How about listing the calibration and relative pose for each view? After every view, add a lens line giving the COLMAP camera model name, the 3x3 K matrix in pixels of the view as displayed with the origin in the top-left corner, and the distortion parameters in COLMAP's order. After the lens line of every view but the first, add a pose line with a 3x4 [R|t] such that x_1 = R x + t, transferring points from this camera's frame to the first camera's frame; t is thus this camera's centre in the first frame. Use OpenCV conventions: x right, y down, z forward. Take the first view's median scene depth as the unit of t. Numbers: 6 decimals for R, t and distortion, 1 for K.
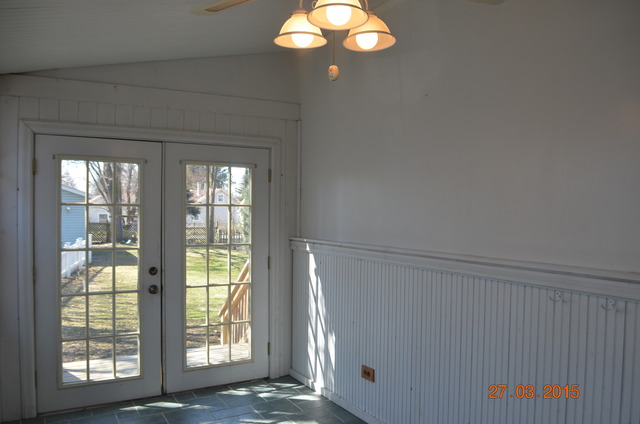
lens RADIAL K [[506.0, 0, 320.0], [0, 506.0, 212.0], [0, 0, 1]] dist [-0.069848, 0.002420]
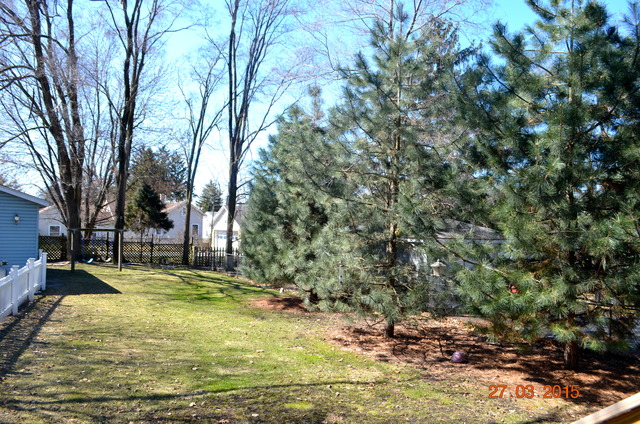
lens RADIAL K [[506.0, 0, 320.0], [0, 506.0, 212.0], [0, 0, 1]] dist [-0.069848, 0.002420]
pose [[0.996272, 0.015489, 0.084866, -0.068840], [-0.012948, 0.999453, -0.030421, -0.001087], [-0.085290, 0.029209, 0.995928, 0.132954]]
